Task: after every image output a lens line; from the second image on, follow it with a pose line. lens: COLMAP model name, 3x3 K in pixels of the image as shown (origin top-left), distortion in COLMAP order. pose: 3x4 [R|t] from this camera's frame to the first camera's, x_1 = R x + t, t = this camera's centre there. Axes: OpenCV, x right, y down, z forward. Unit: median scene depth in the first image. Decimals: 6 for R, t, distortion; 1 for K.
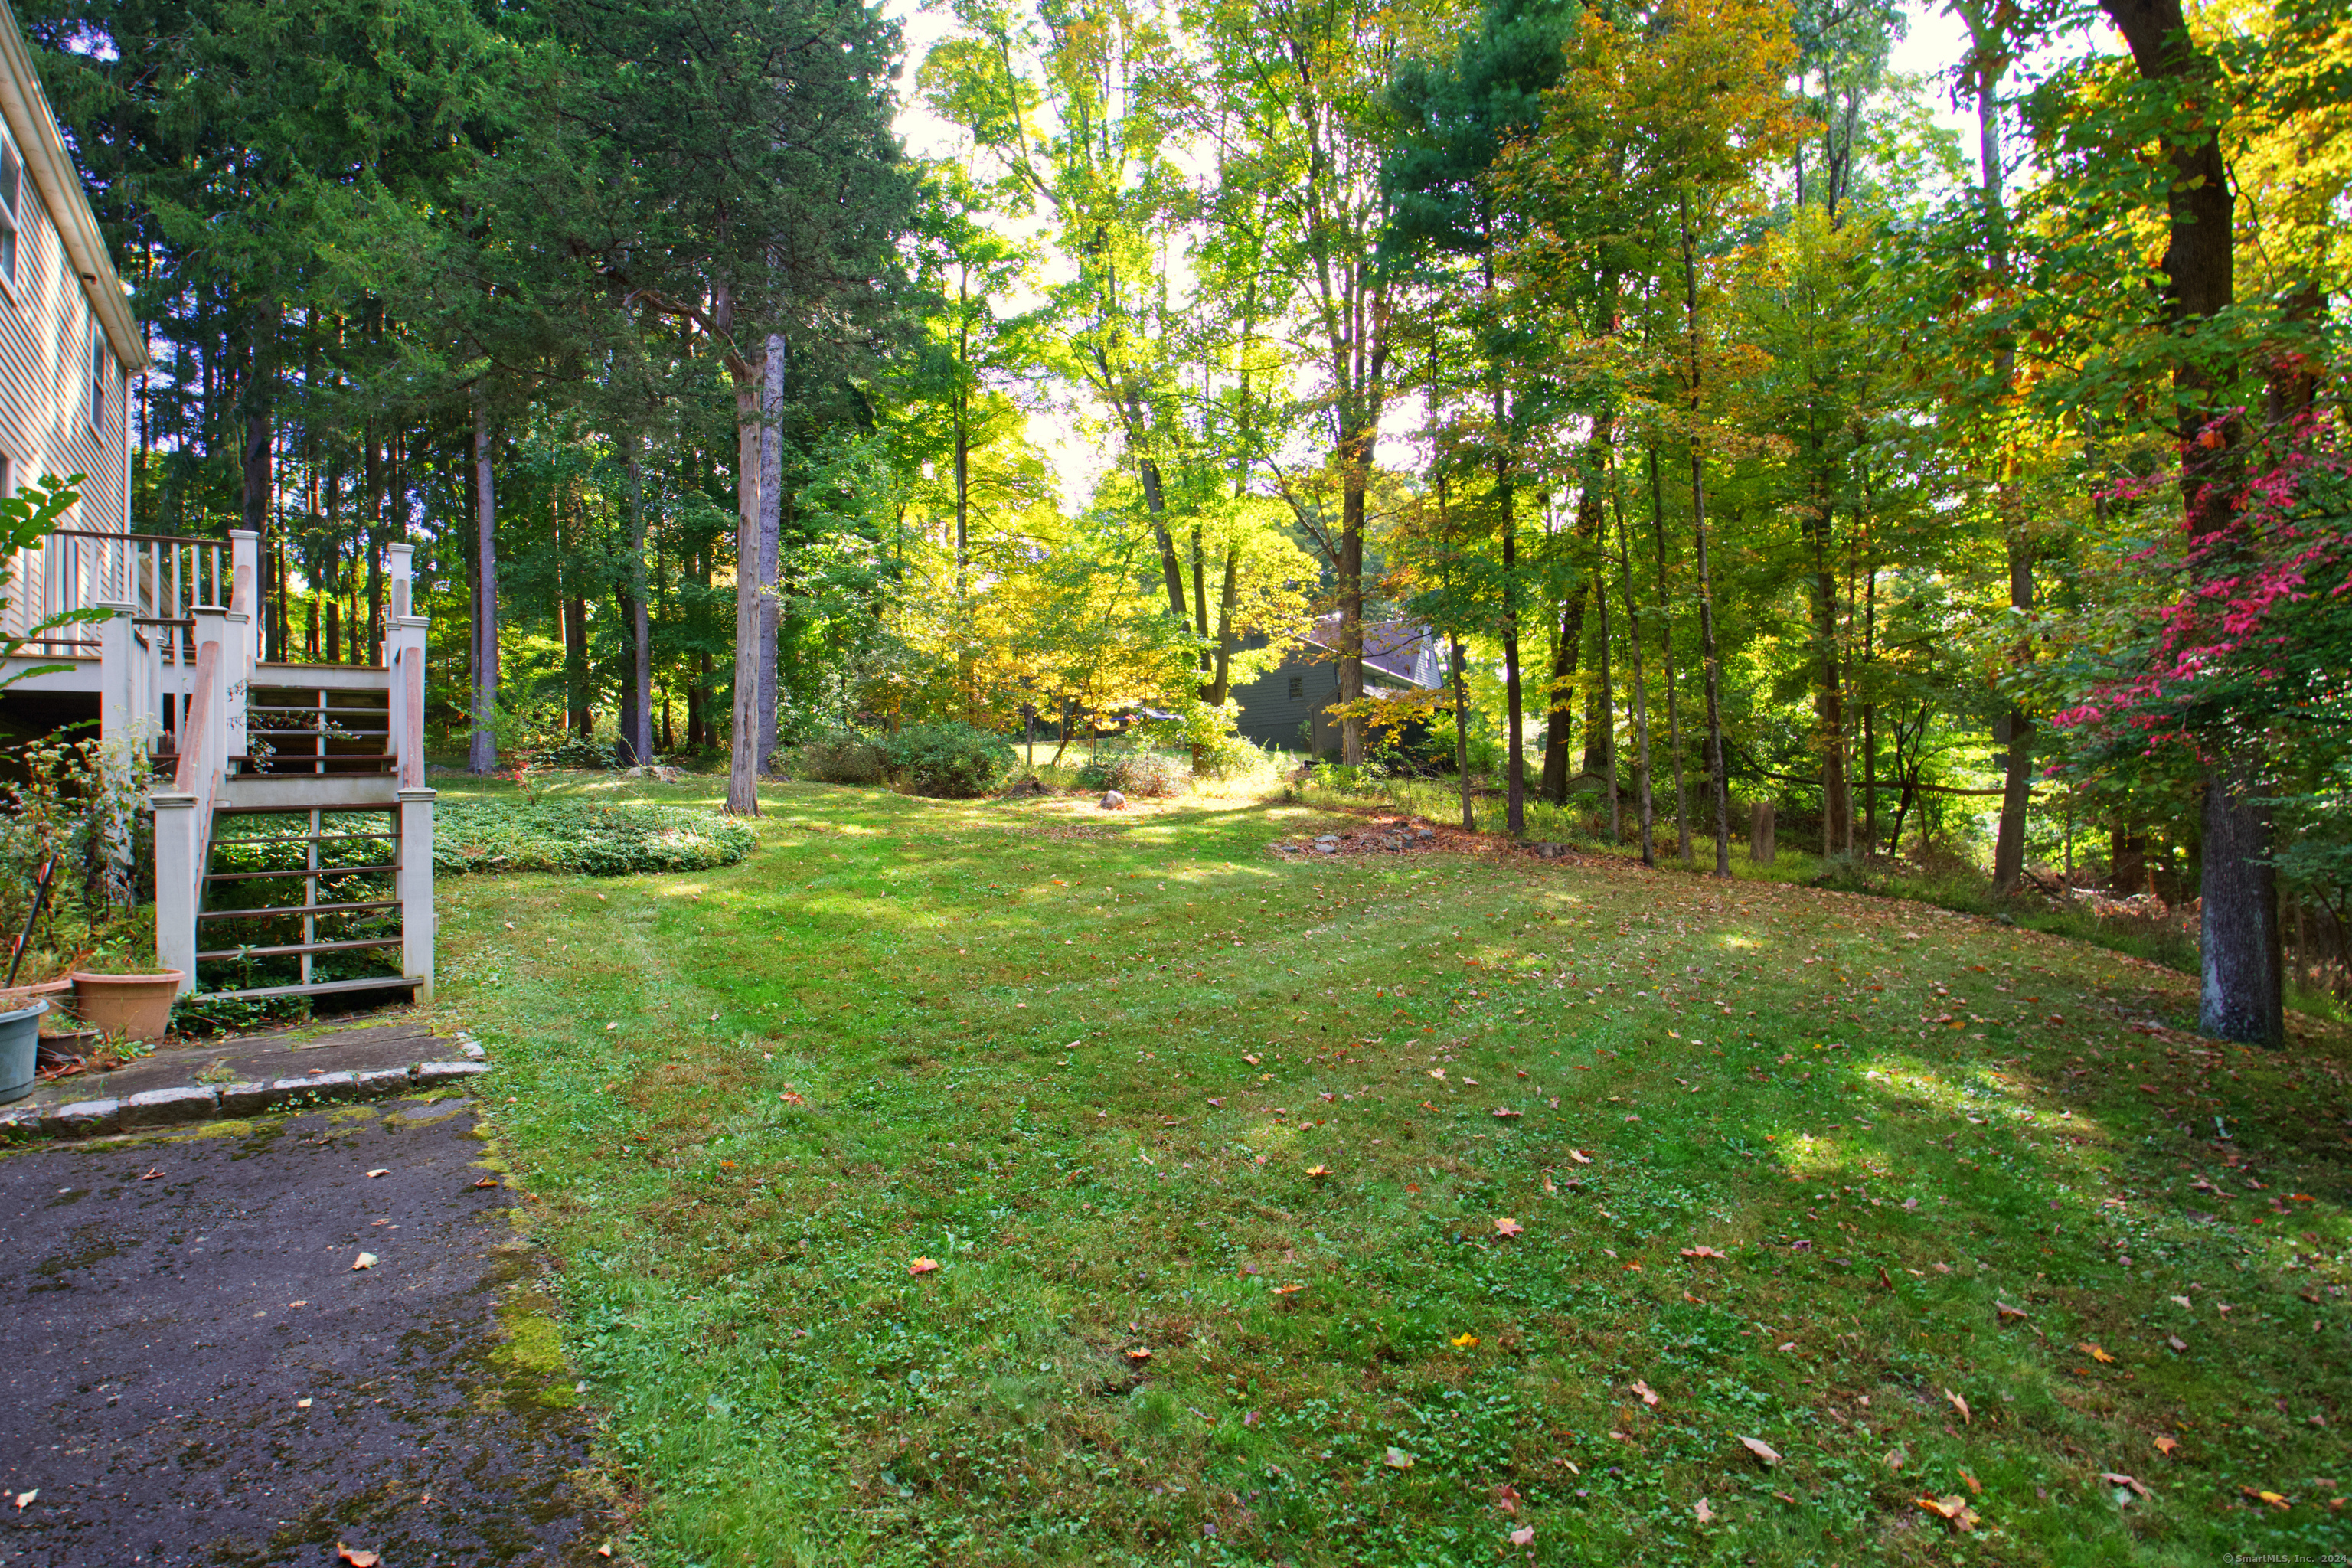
lens RADIAL K [[1099.8, 0, 1165.4], [0, 1099.8, 773.4], [0, 0, 1]] dist [-0.018057, -0.004997]
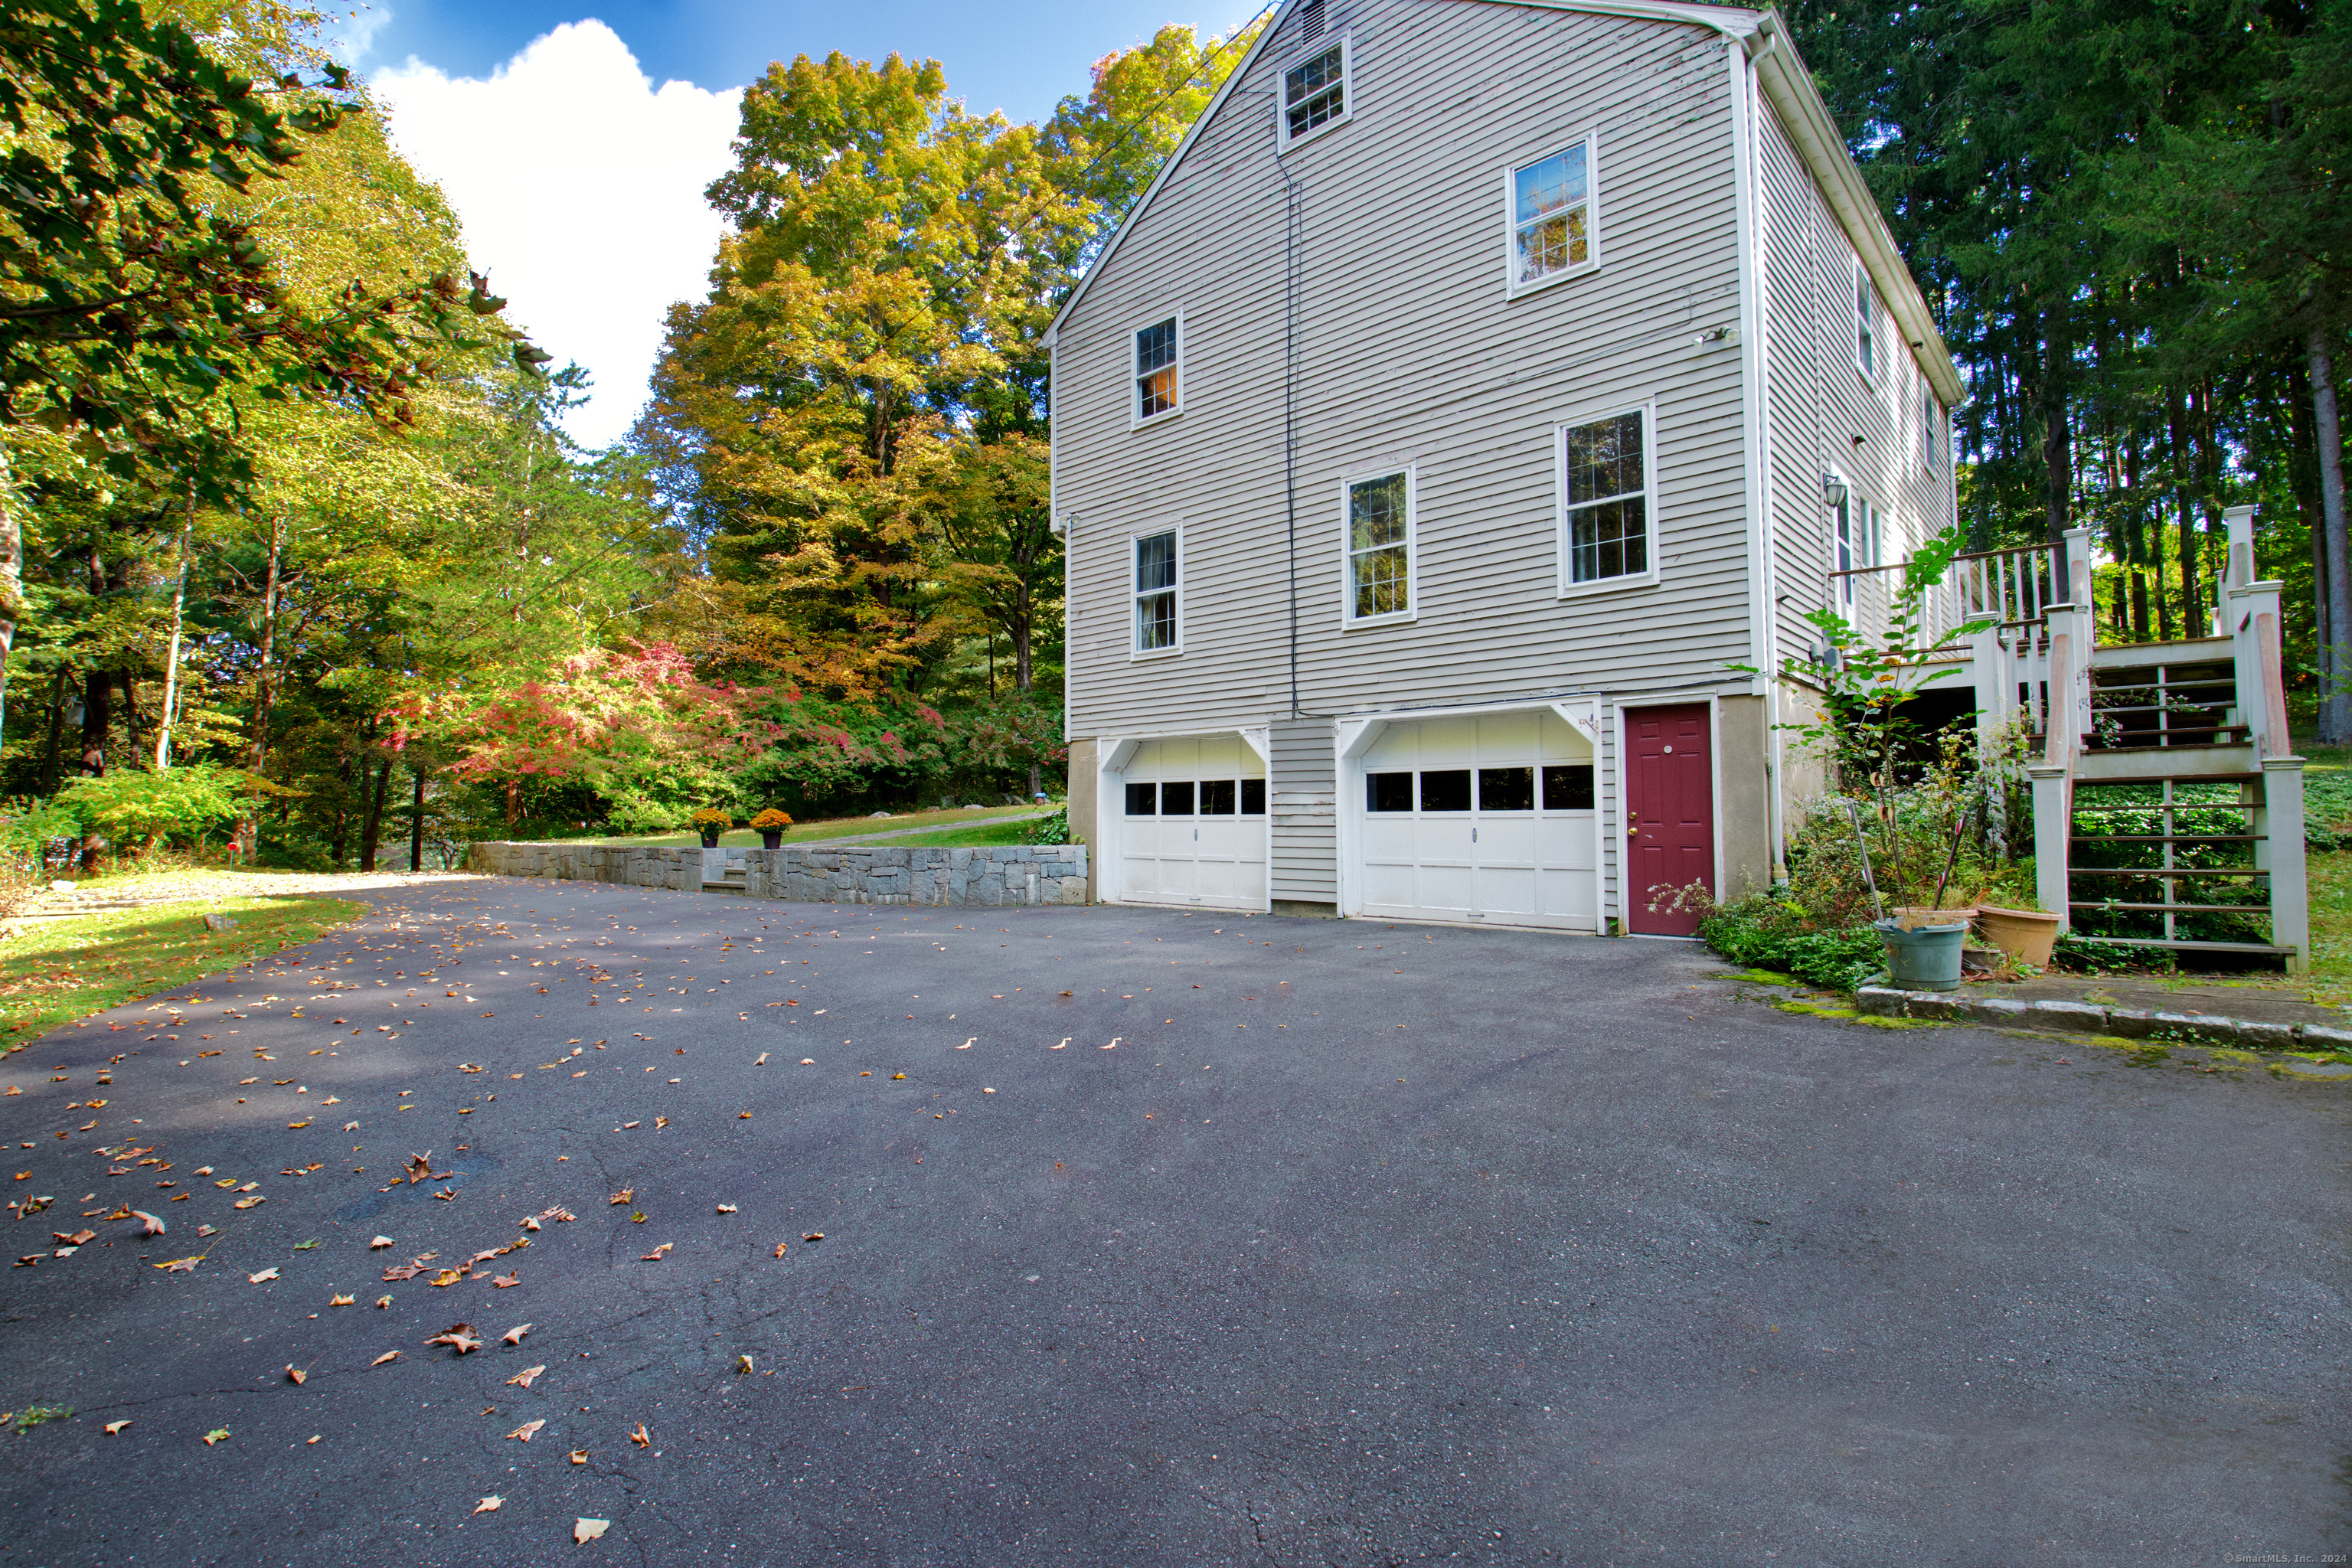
lens RADIAL K [[1099.8, 0, 1165.4], [0, 1099.8, 773.4], [0, 0, 1]] dist [-0.018057, -0.004997]
pose [[0.183023, -0.012131, -0.983034, 0.074641], [0.030806, 0.999504, -0.006599, 0.003767], [0.982626, -0.029076, 0.183305, -0.157528]]
